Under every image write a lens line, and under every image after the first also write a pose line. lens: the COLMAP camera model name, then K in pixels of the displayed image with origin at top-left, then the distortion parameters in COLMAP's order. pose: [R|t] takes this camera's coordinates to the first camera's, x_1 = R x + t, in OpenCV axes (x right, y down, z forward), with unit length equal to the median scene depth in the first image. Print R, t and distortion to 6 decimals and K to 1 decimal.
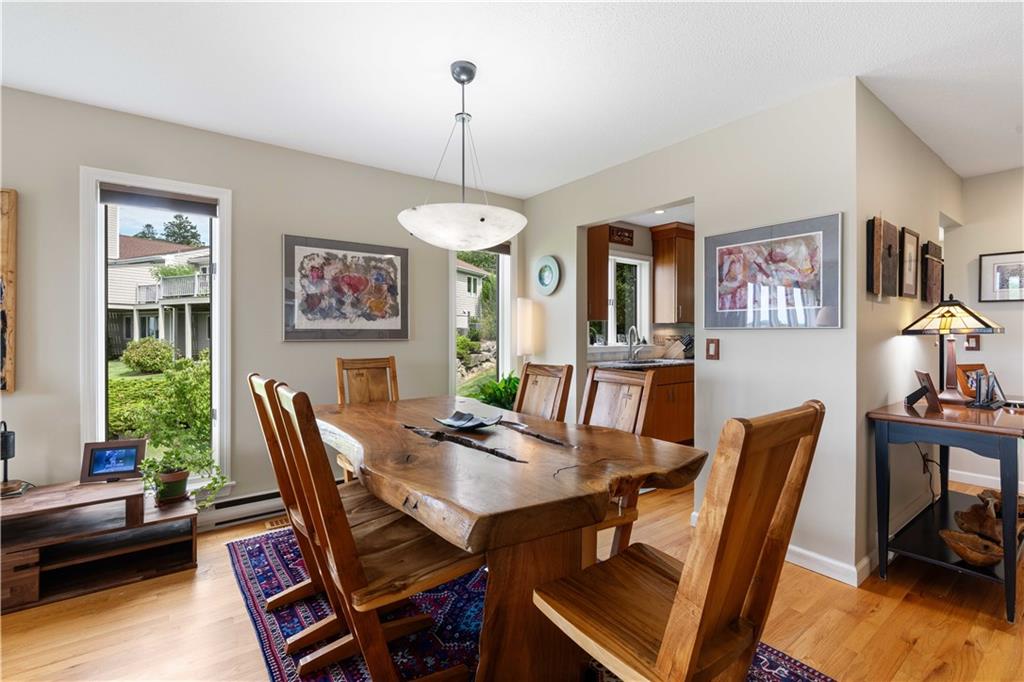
lens RADIAL K [[460.2, 0, 515.8], [0, 460.2, 333.3], [0, 0, 1]] dist [-0.015219, 0.003950]
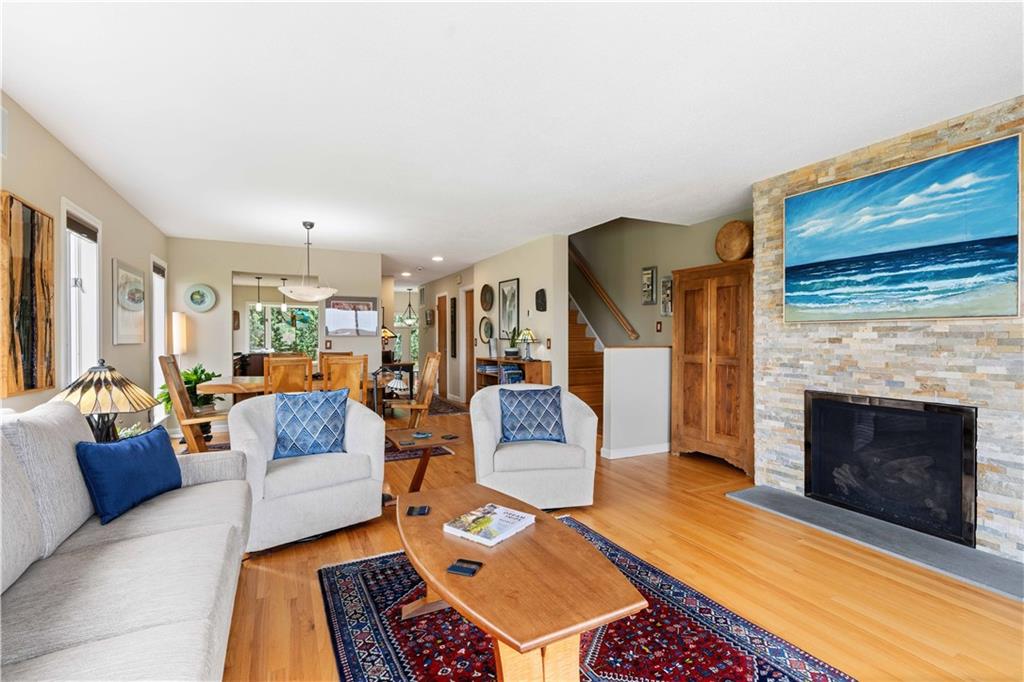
lens RADIAL K [[460.2, 0, 508.0], [0, 460.2, 342.9], [0, 0, 1]] dist [-0.015219, 0.003950]
pose [[0.187091, -0.011957, 0.982270, -1.388390], [0.001322, 0.999928, 0.011920, -0.000501], [-0.982342, -0.000931, 0.187093, -0.265603]]
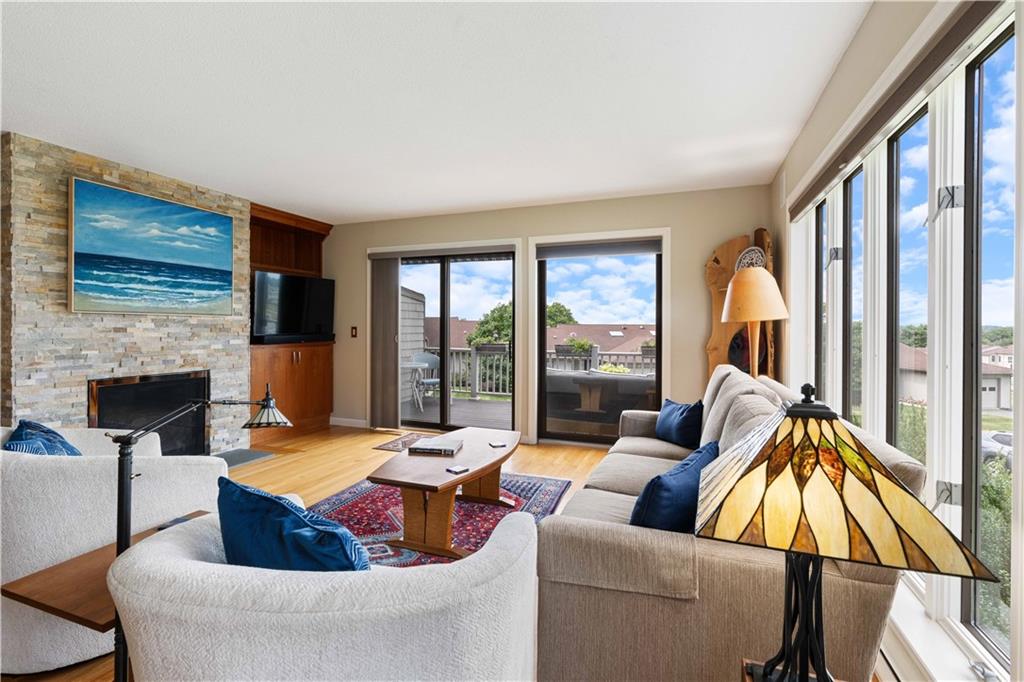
lens RADIAL K [[460.2, 0, 501.9], [0, 460.2, 331.8], [0, 0, 1]] dist [-0.015219, 0.003950]
pose [[-0.852718, 0.002387, -0.522366, -0.534219], [-0.002388, 0.999961, 0.008468, 0.000147], [0.522366, 0.008468, -0.852679, 0.586642]]
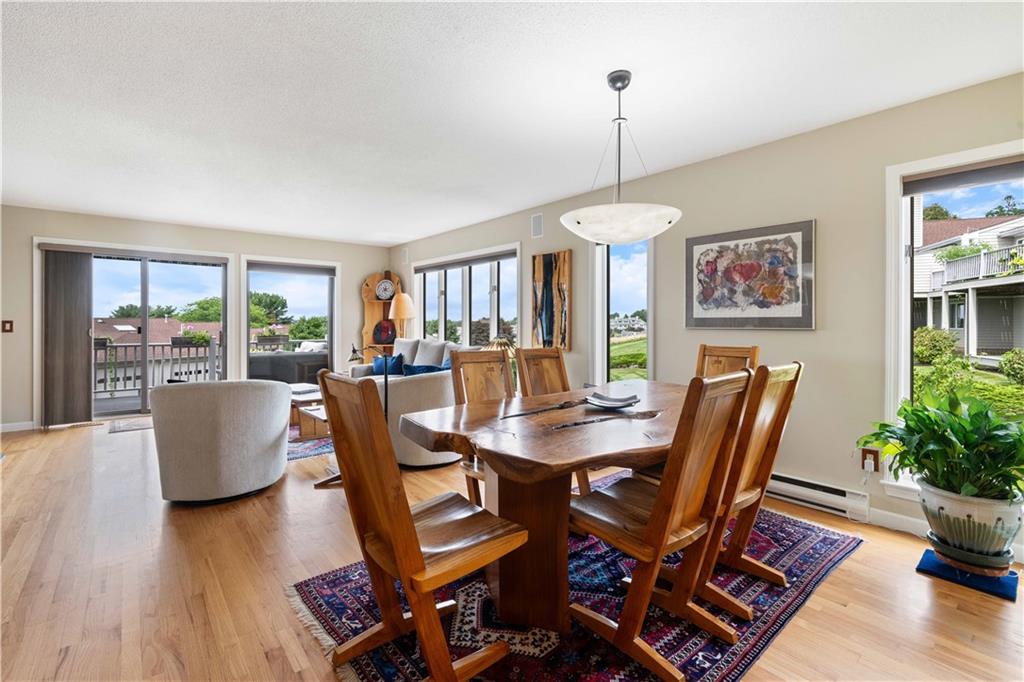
lens RADIAL K [[460.2, 0, 516.3], [0, 460.2, 322.3], [0, 0, 1]] dist [-0.015219, 0.003950]
pose [[0.057274, 0.001037, -0.998358, 0.597707], [-0.000563, 0.999999, 0.001006, 0.000606], [0.998358, 0.000504, 0.057275, 0.447791]]
